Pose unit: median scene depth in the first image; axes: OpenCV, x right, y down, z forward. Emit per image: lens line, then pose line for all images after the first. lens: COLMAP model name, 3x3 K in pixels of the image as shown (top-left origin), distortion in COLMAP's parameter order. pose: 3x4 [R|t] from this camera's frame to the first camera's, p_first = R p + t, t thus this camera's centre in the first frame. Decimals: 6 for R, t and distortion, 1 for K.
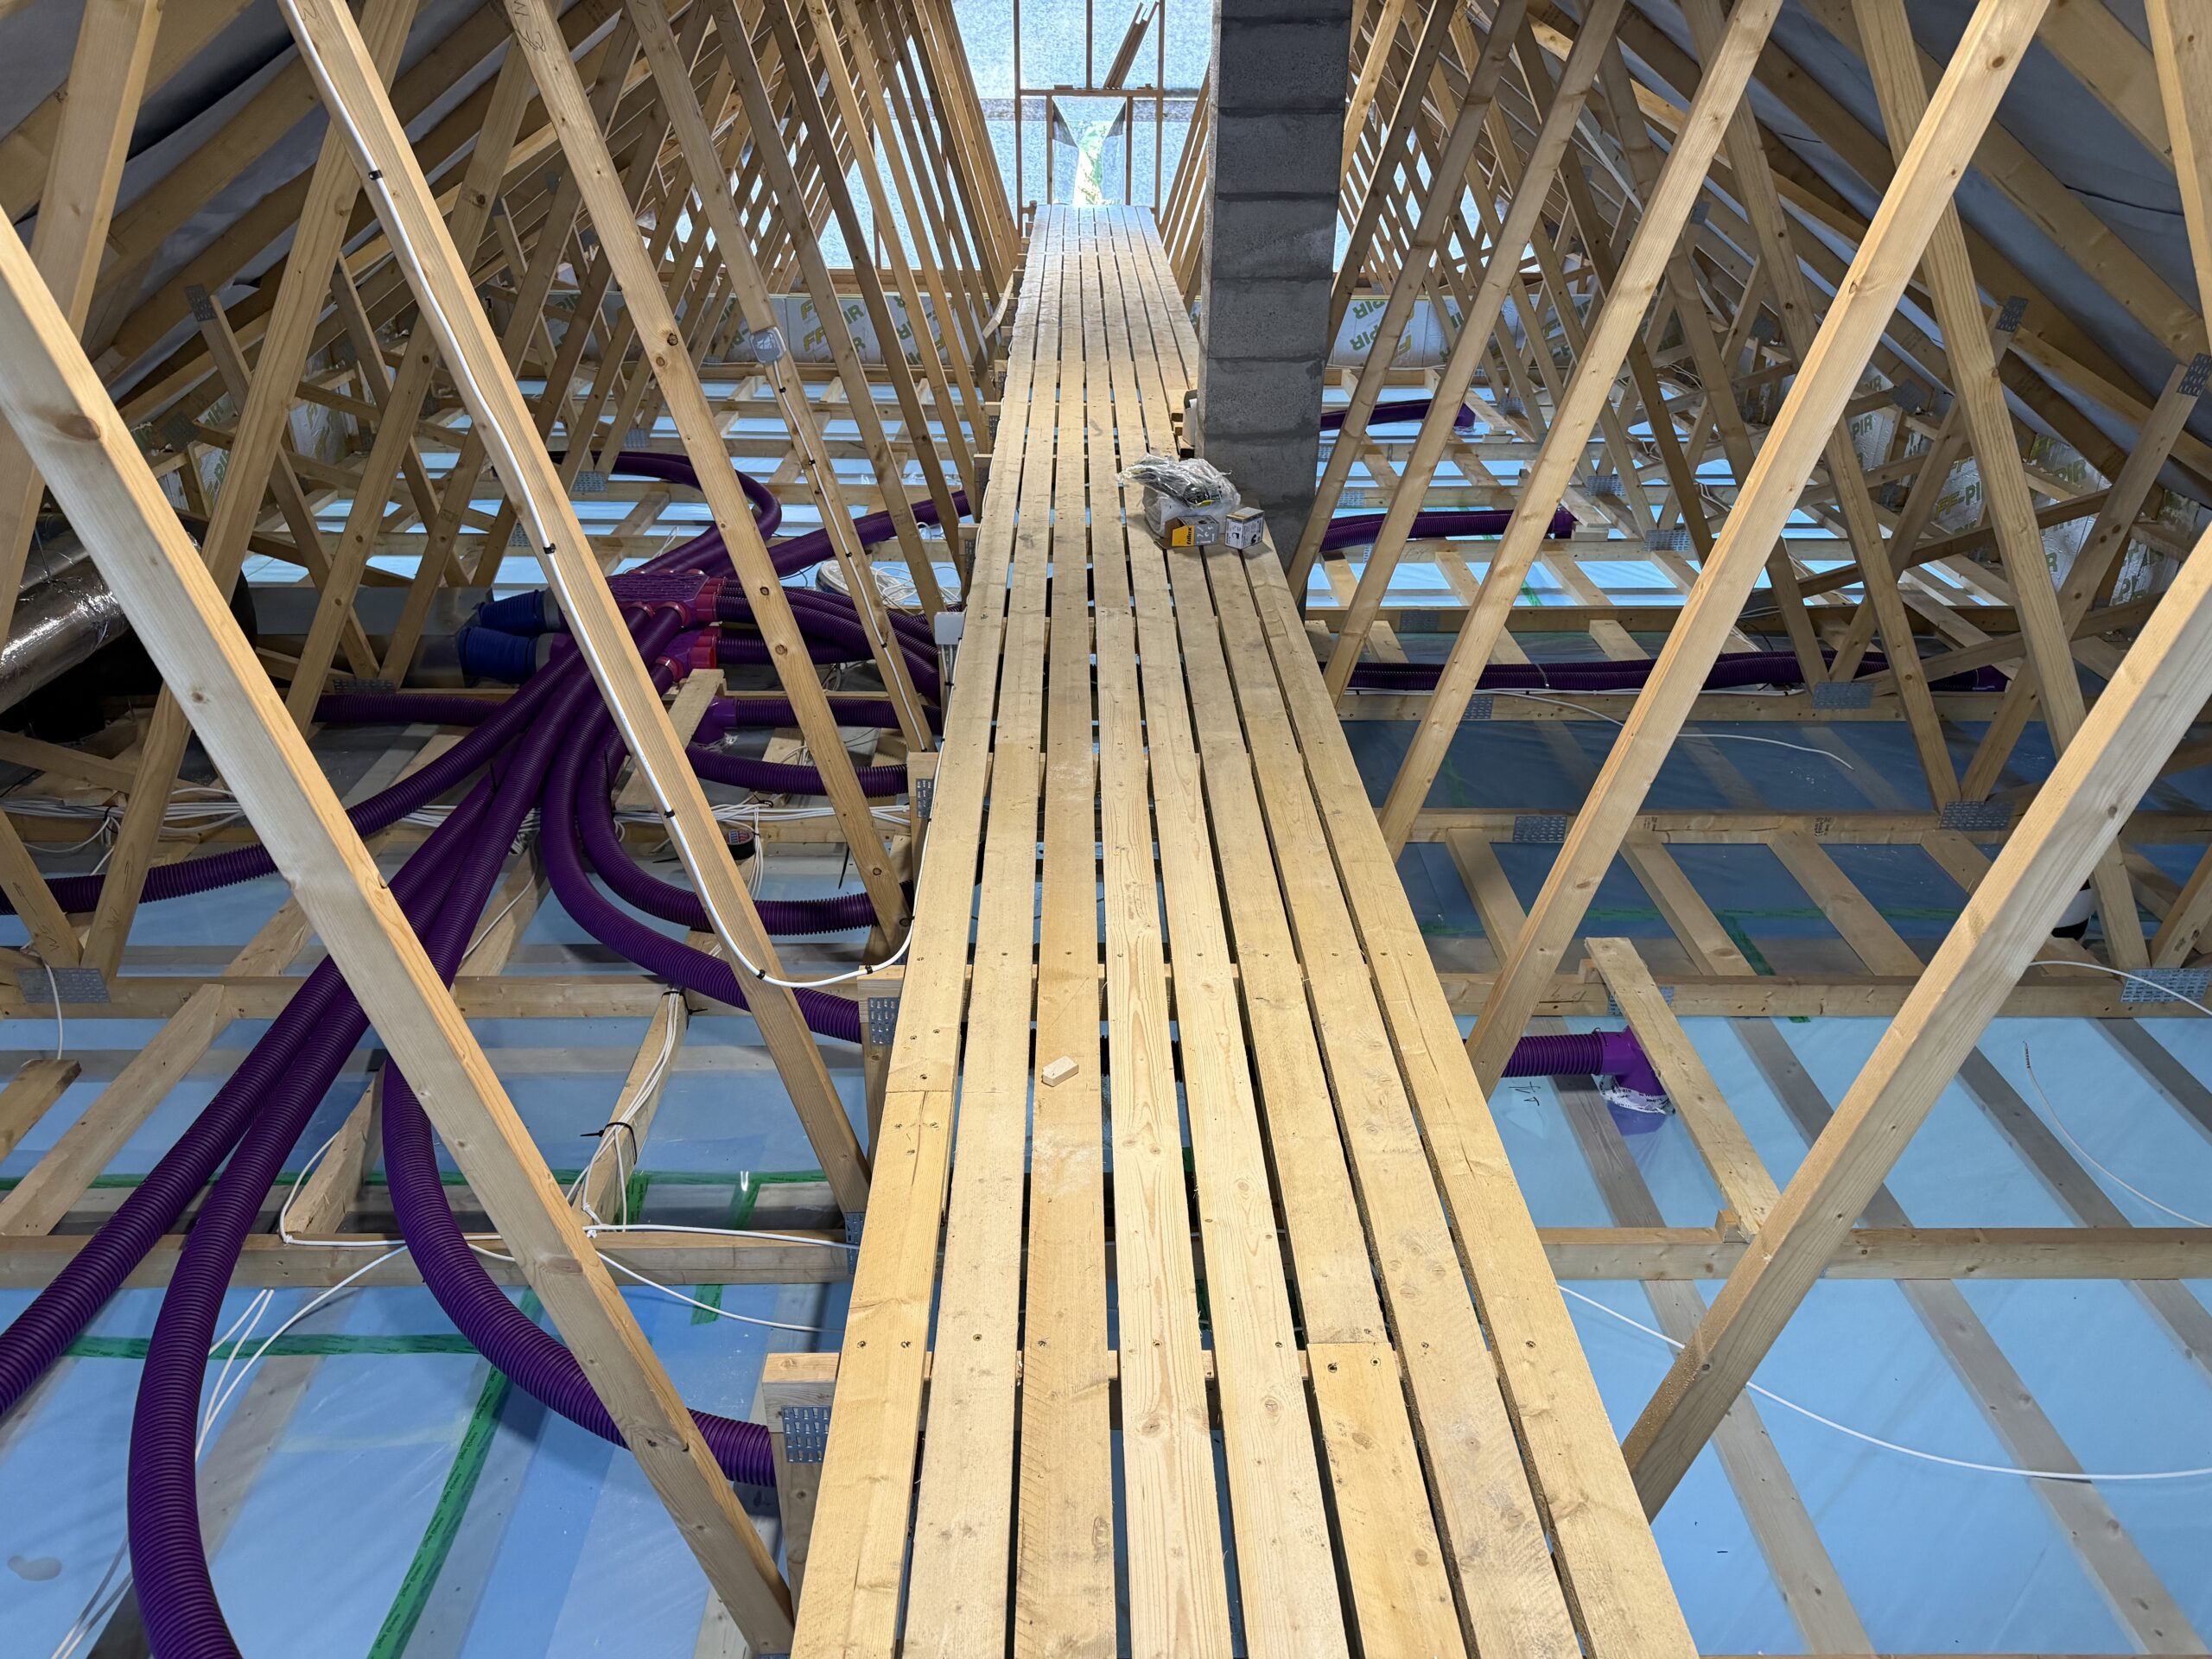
lens RADIAL K [[1553.5, 0, 1096.3], [0, 1553.5, 831.8], [0, 0, 1]] dist [0.045161, -0.065094]
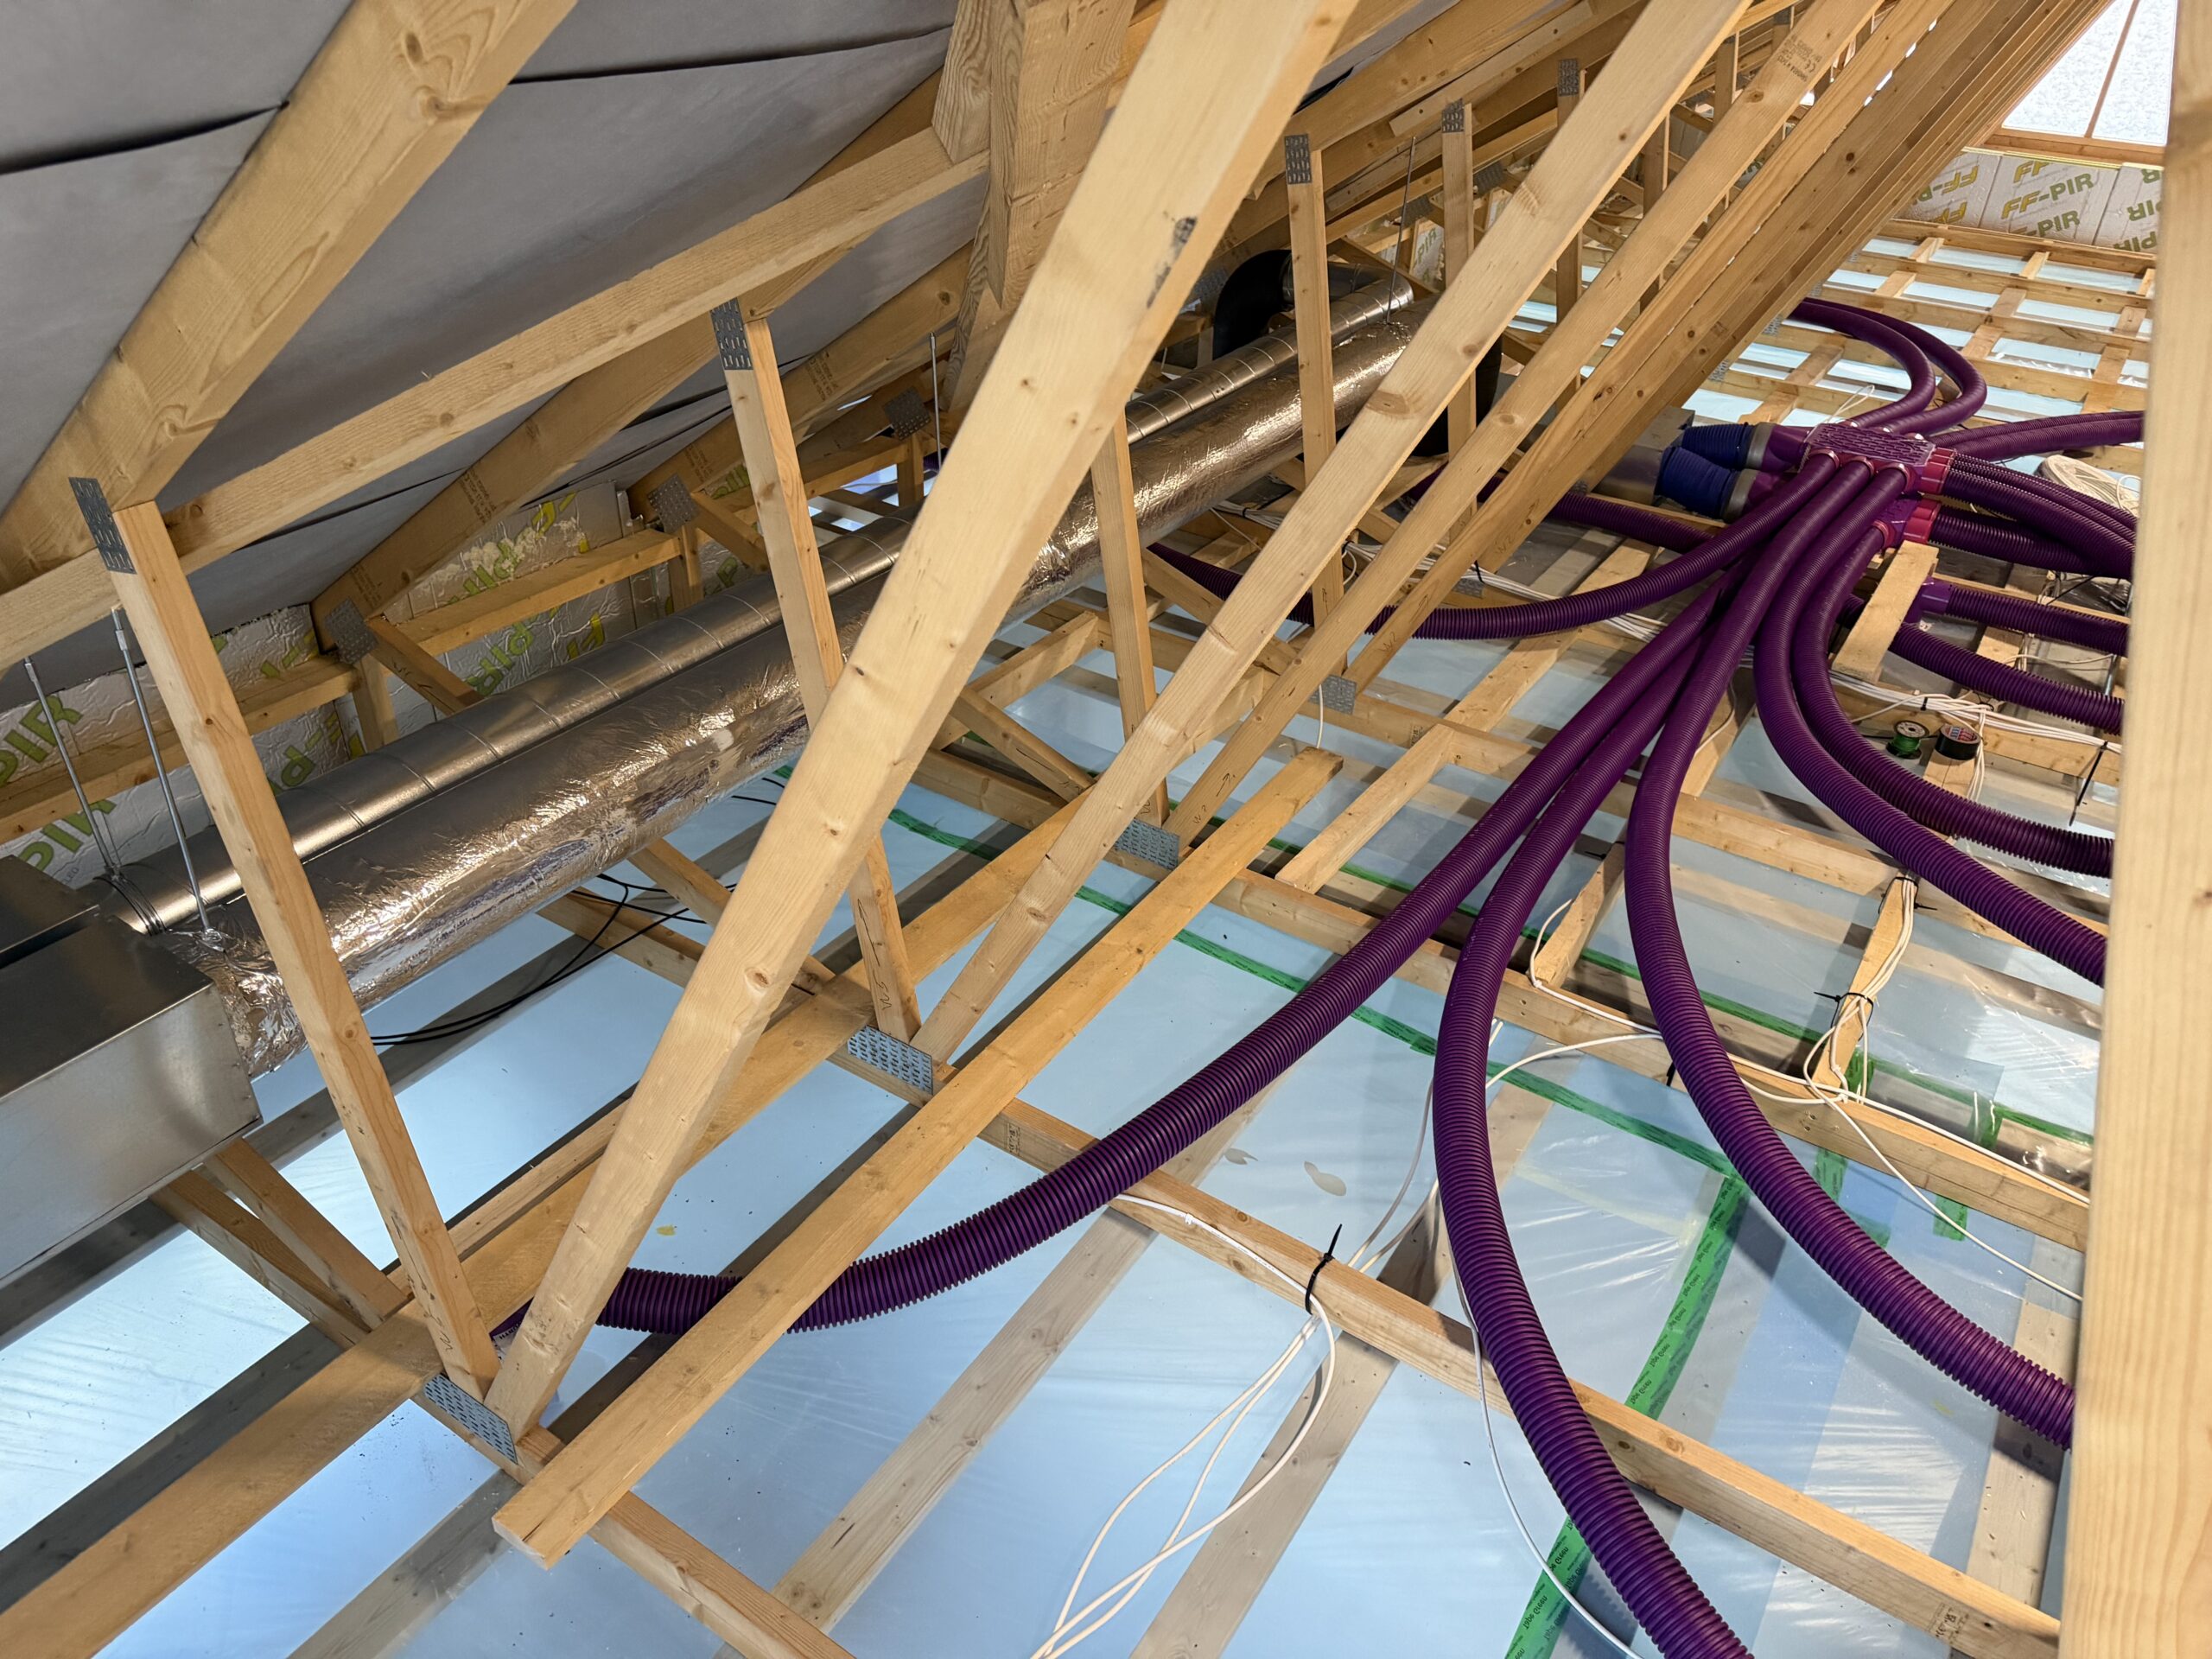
lens RADIAL K [[1553.5, 0, 1099.0], [0, 1553.5, 826.7], [0, 0, 1]] dist [0.045161, -0.065094]
pose [[0.811391, 0.317797, -0.490561, -0.148438], [-0.275309, 0.948139, 0.158864, 0.040539], [0.515606, 0.006154, 0.856804, -0.023717]]
